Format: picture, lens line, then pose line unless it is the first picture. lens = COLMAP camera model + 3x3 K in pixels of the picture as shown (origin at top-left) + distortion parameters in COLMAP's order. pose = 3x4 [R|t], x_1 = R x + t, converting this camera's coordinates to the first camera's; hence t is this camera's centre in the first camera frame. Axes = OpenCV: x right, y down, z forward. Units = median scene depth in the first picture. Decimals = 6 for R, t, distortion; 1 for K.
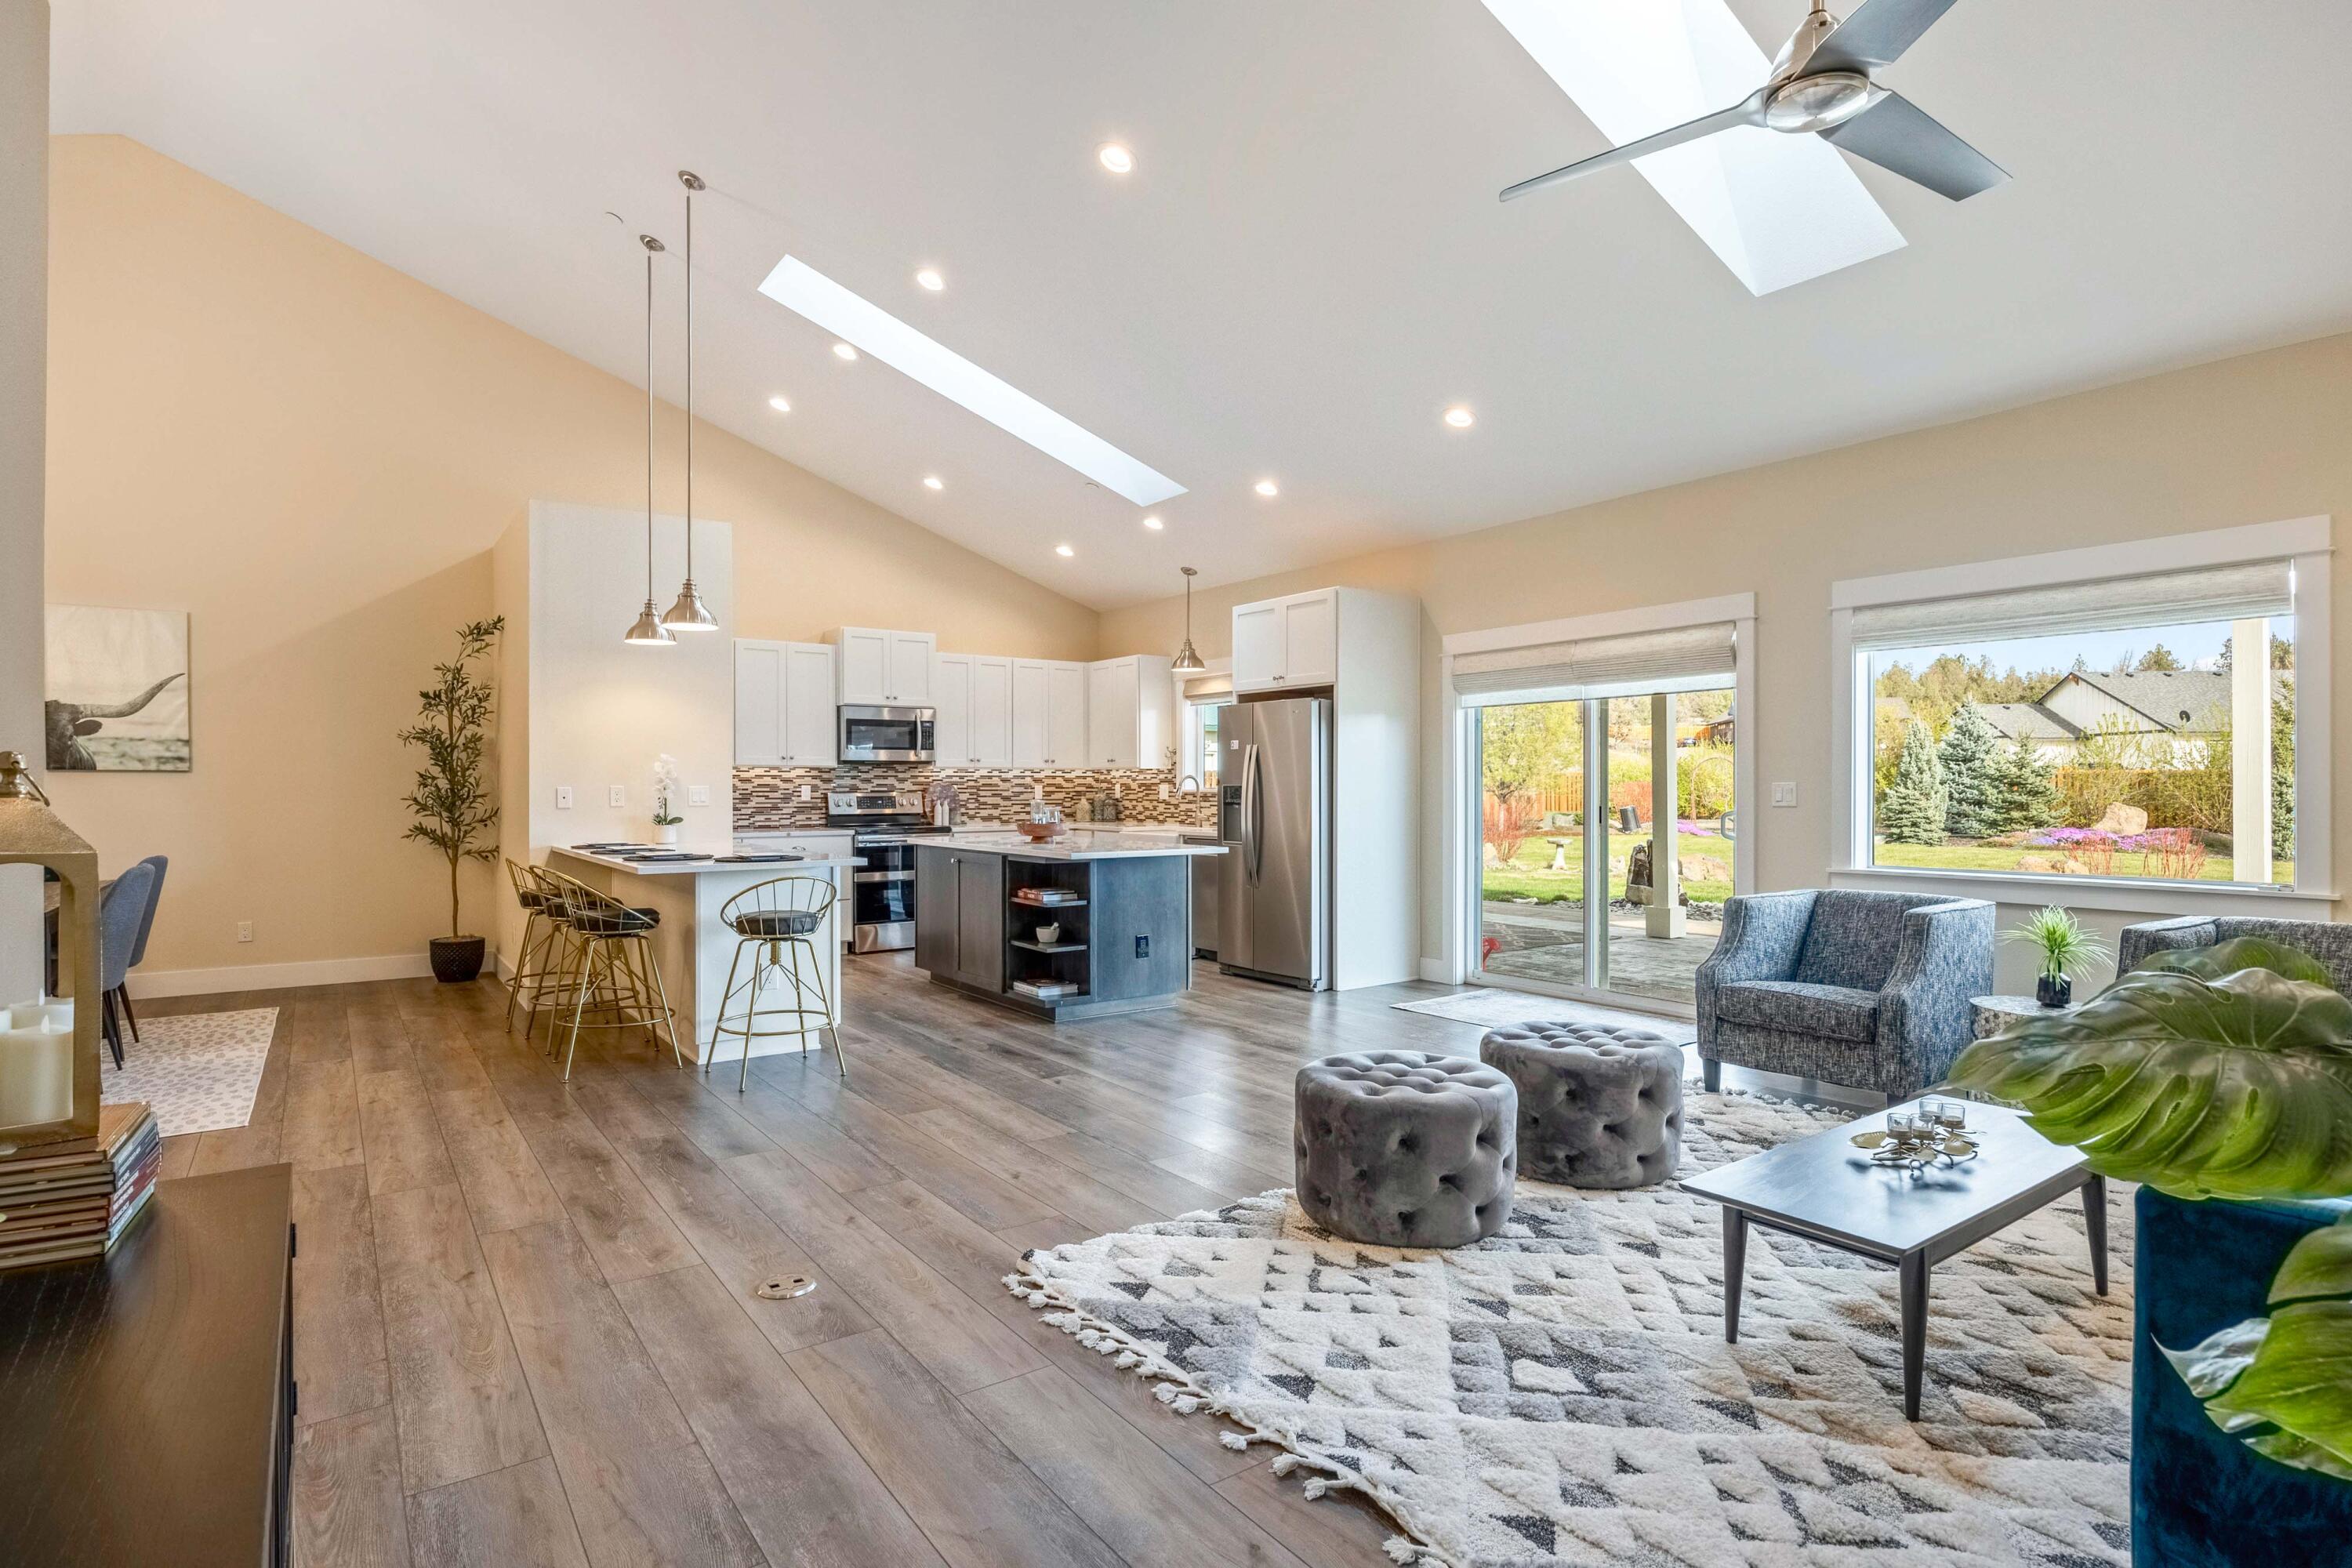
lens RADIAL K [[1184.3, 0, 1179.8], [0, 1184.3, 793.7], [0, 0, 1]] dist [0.003785, -0.005328]
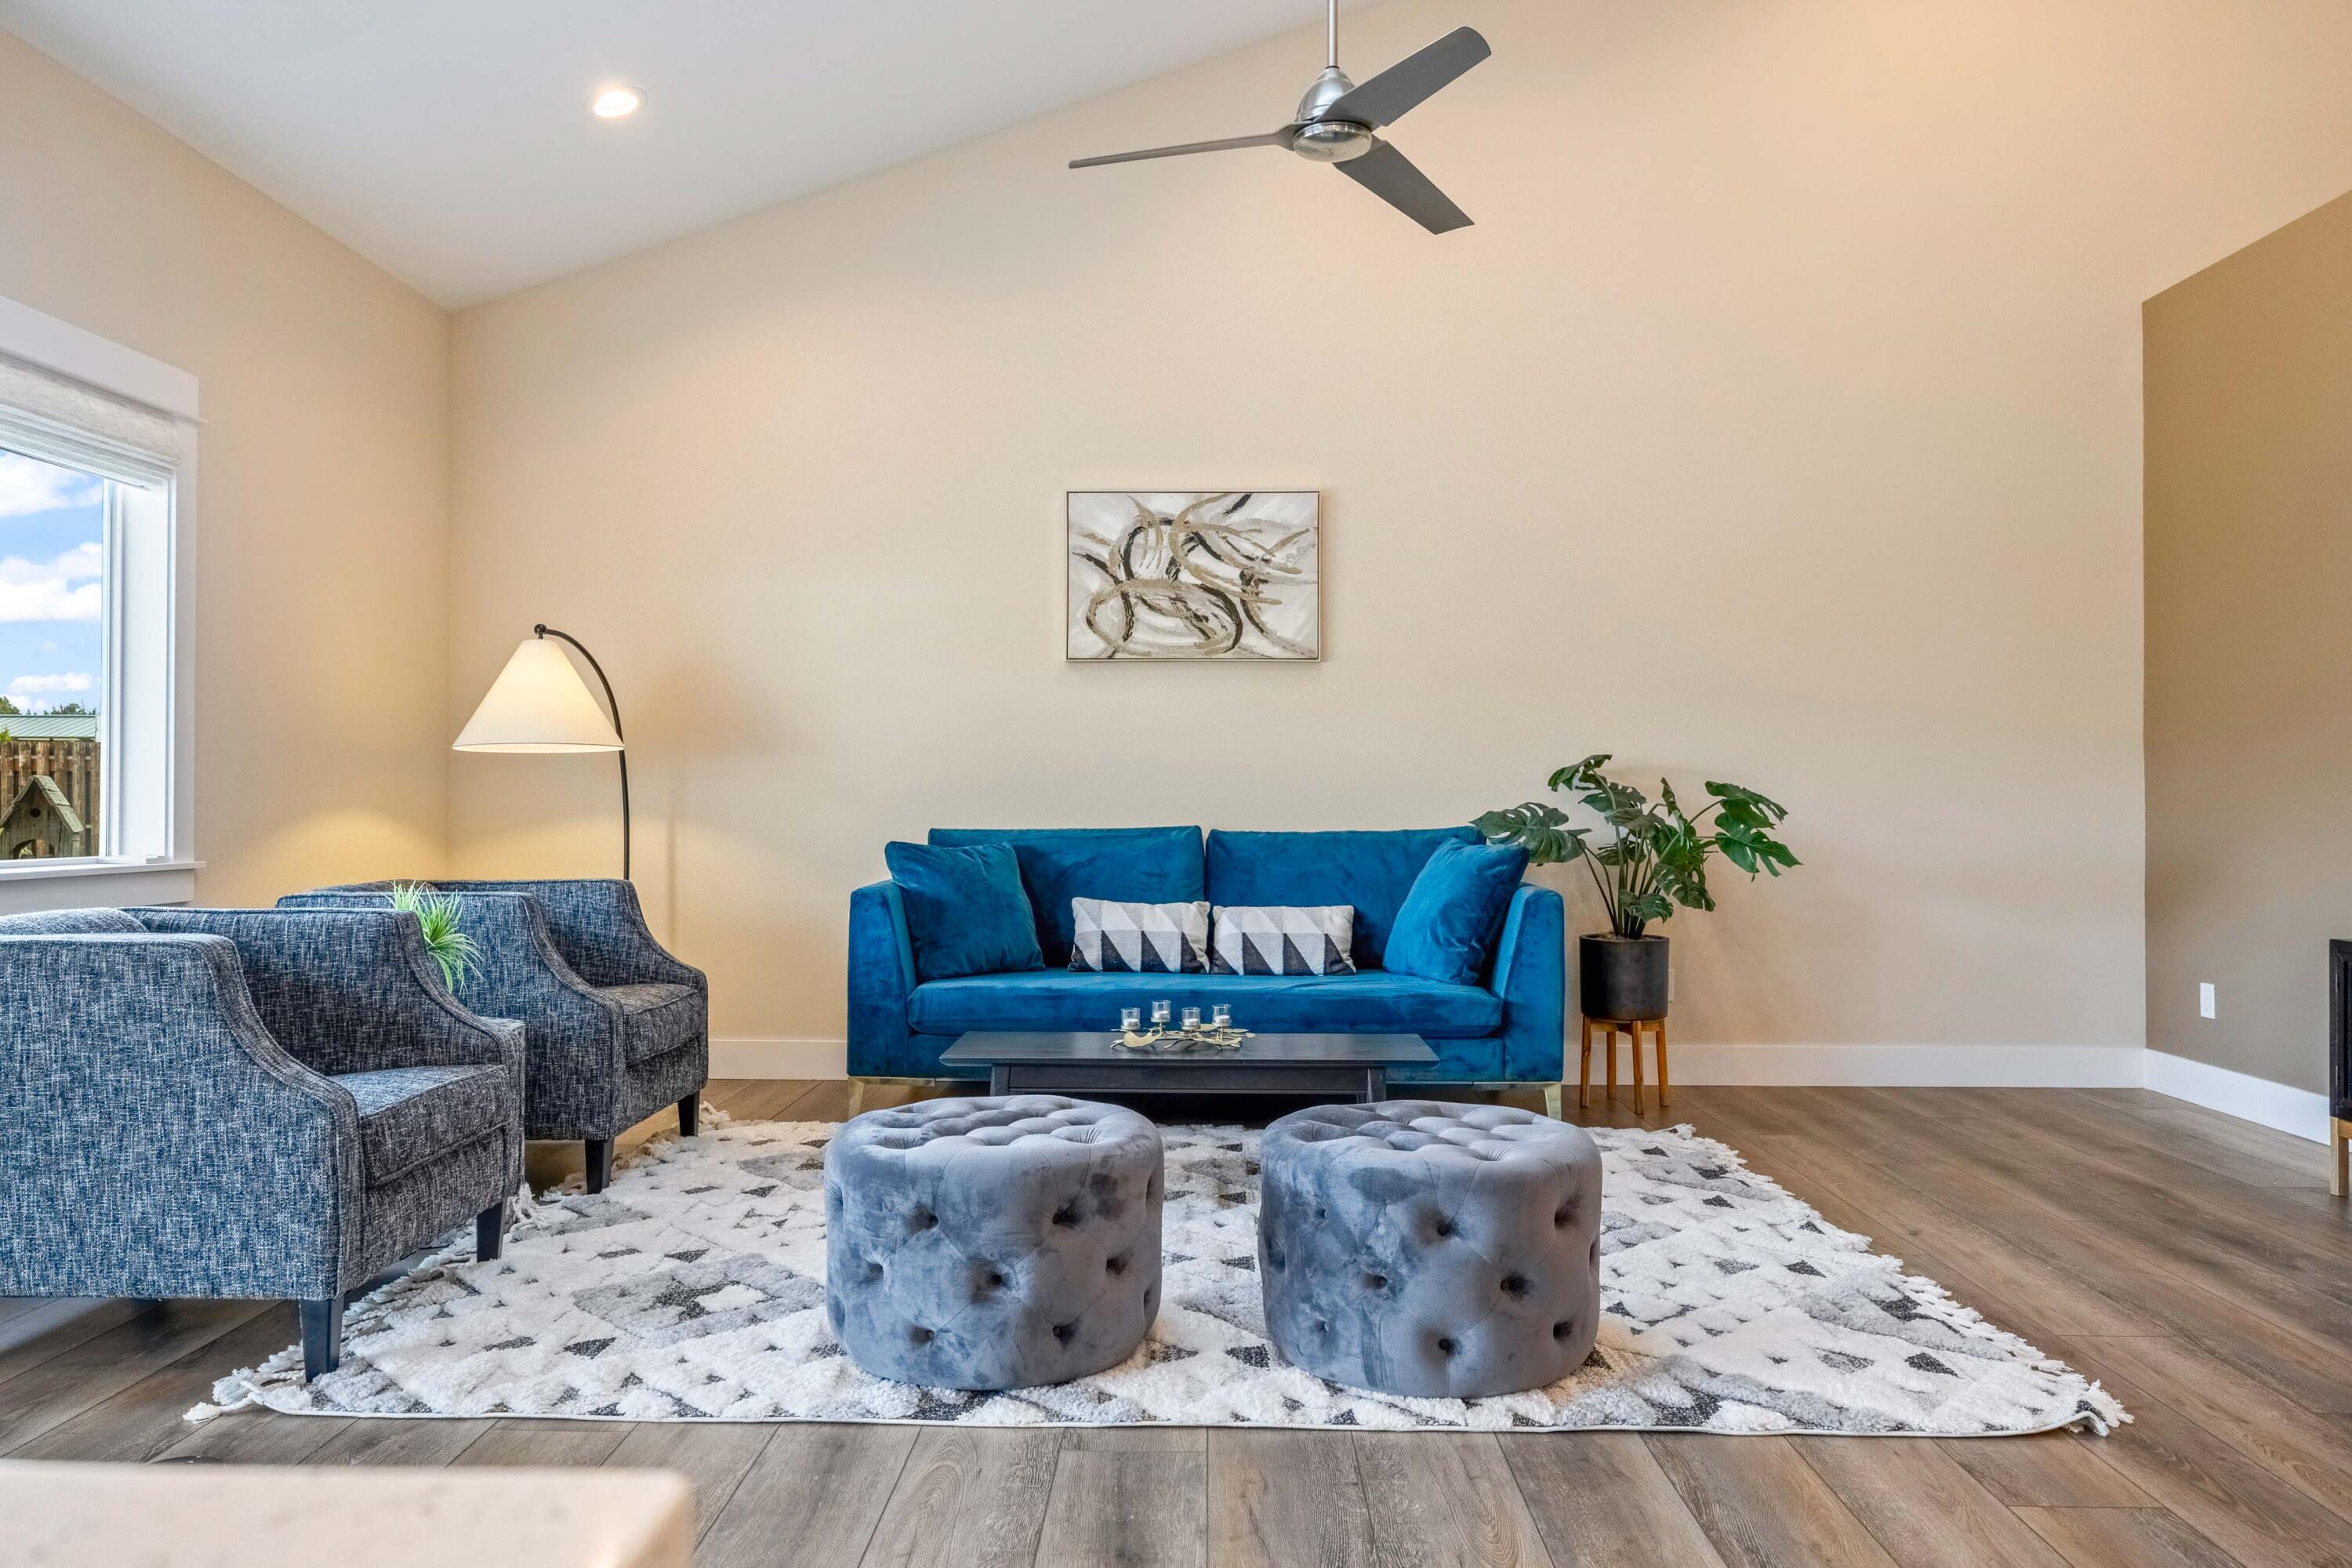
lens RADIAL K [[1617.1, 0, 1184.2], [0, 1617.1, 788.6], [0, 0, 1]] dist [-0.003637, -0.003921]
pose [[-0.803952, 0.004334, 0.594679, -0.103555], [0.002257, 0.999988, -0.004237, 0.023560], [-0.594691, -0.002064, -0.803952, 0.804178]]
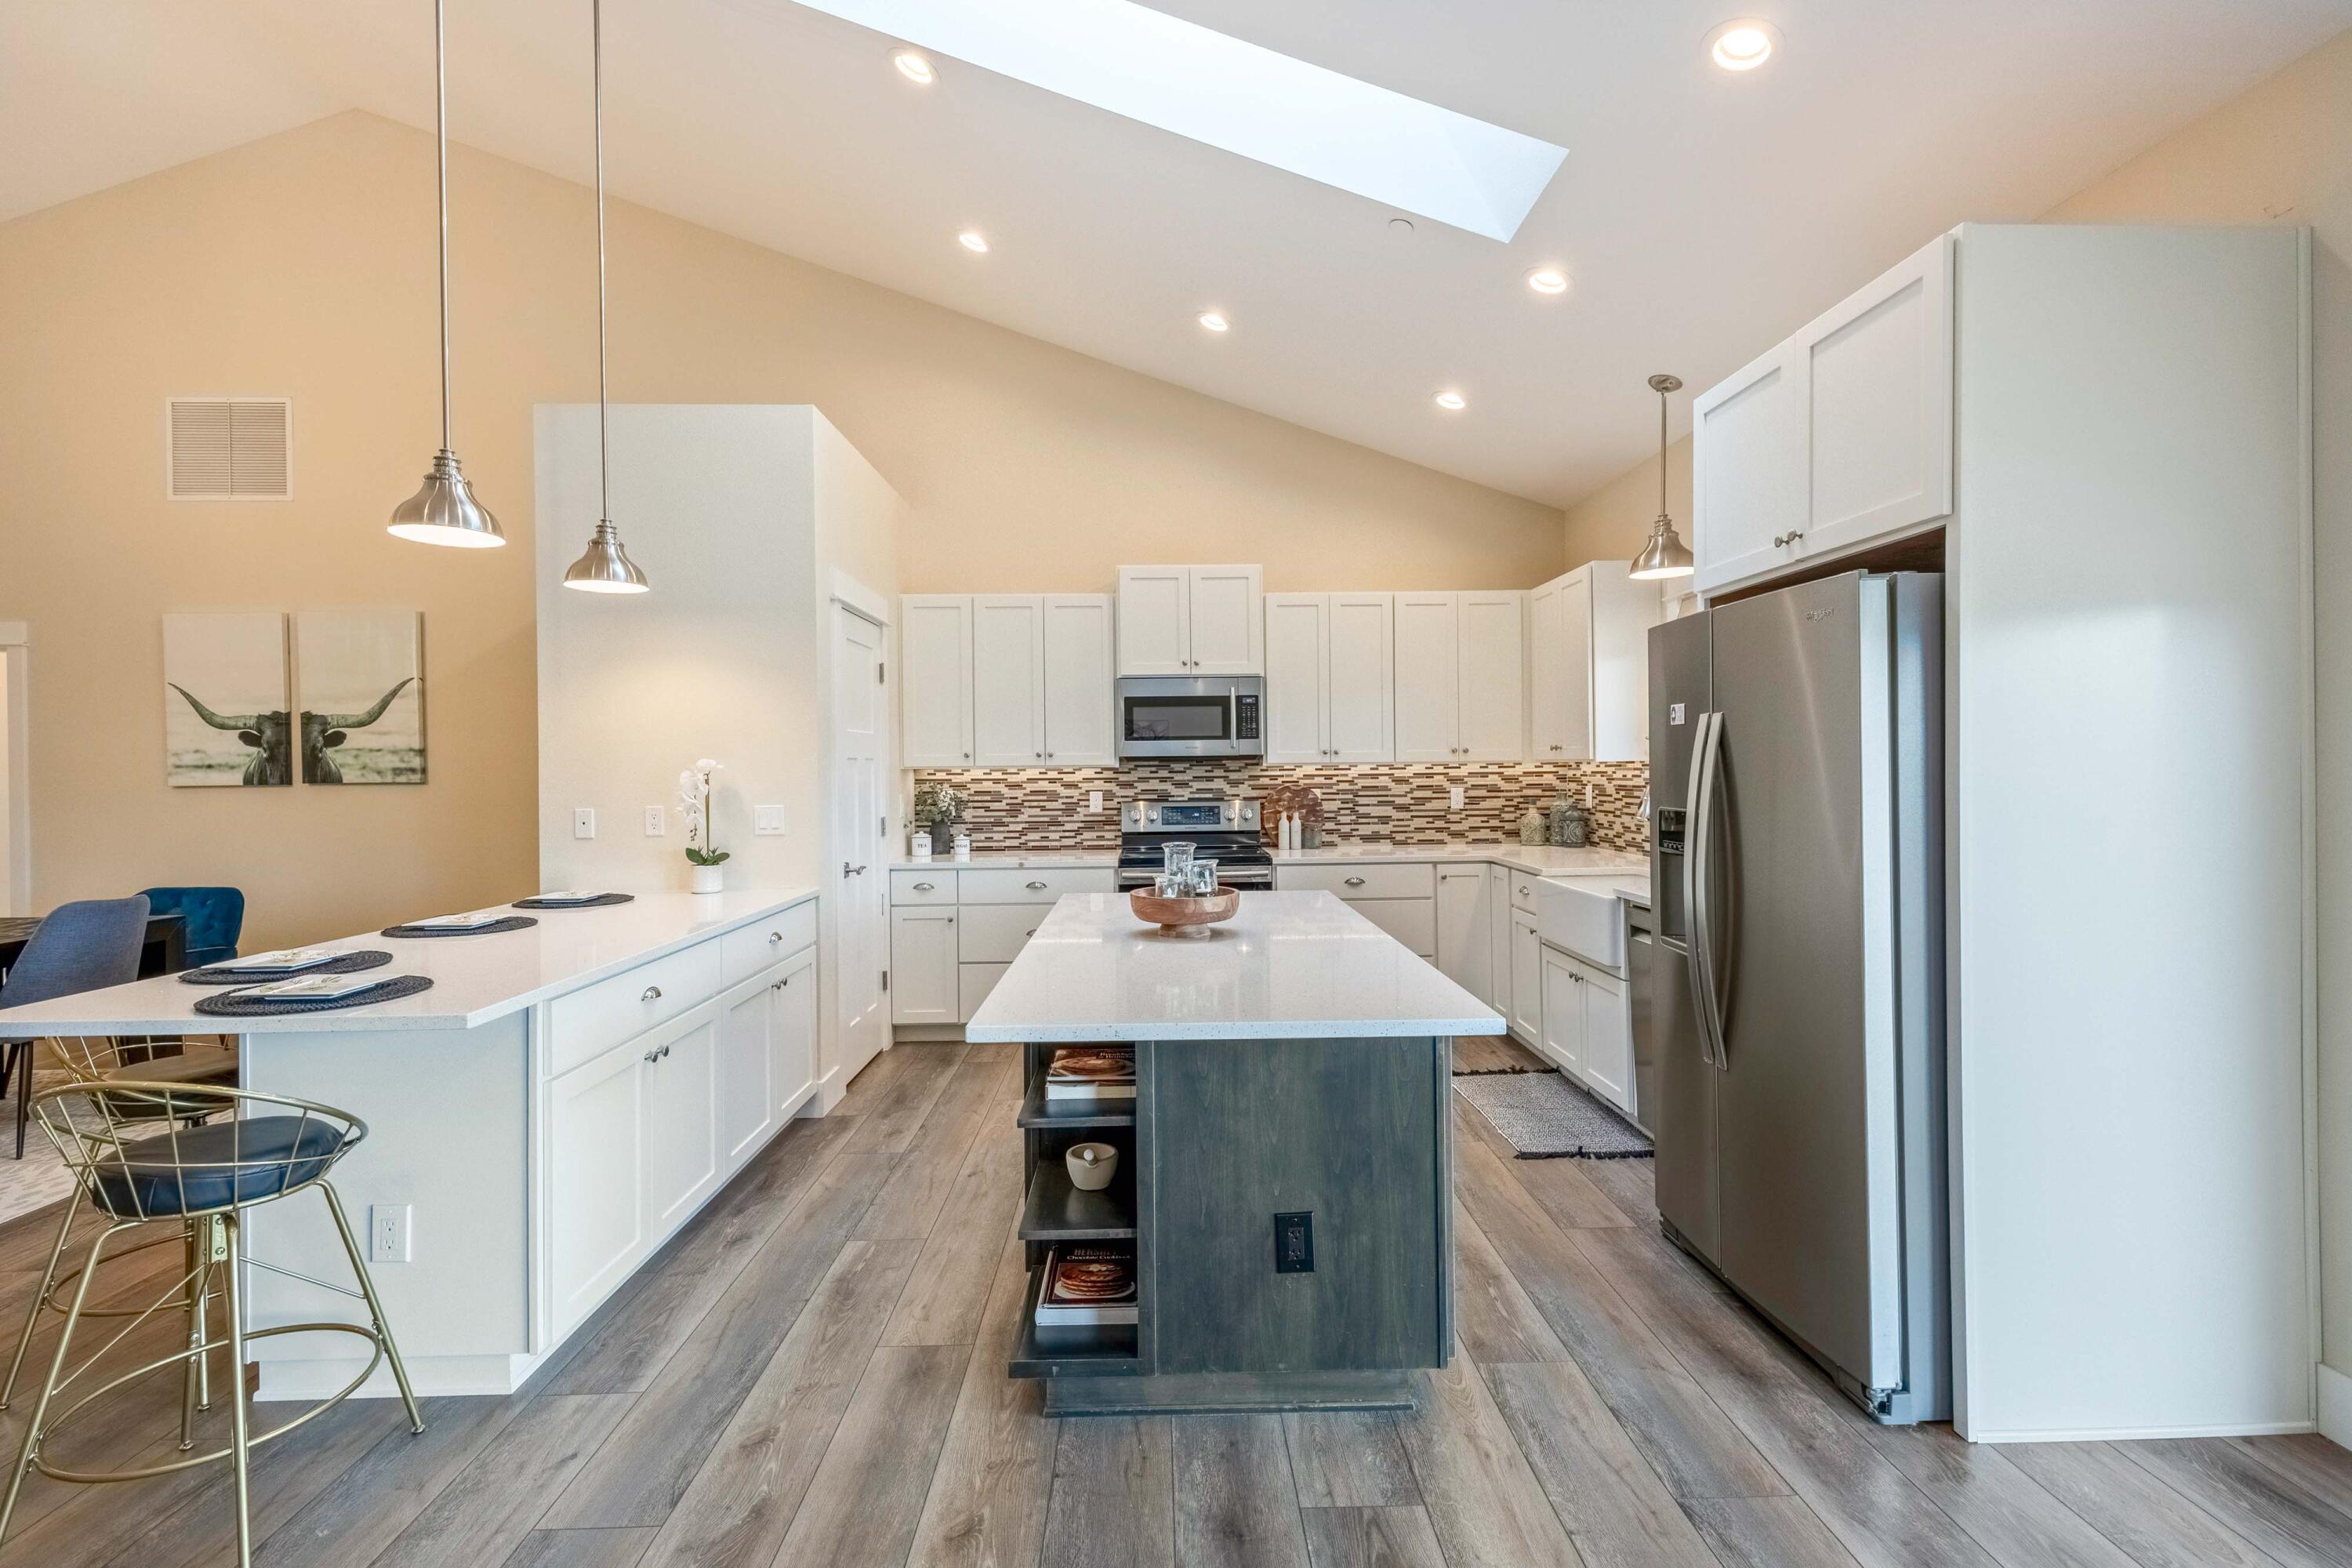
lens RADIAL K [[1063.9, 0, 1185.0], [0, 1063.9, 771.6], [0, 0, 1]] dist [0.015736, -0.003233]
pose [[0.826934, -0.005871, -0.562269, 0.116433], [0.005595, 0.999982, -0.002213, -0.021118], [0.562272, -0.001316, 0.826951, 0.597396]]
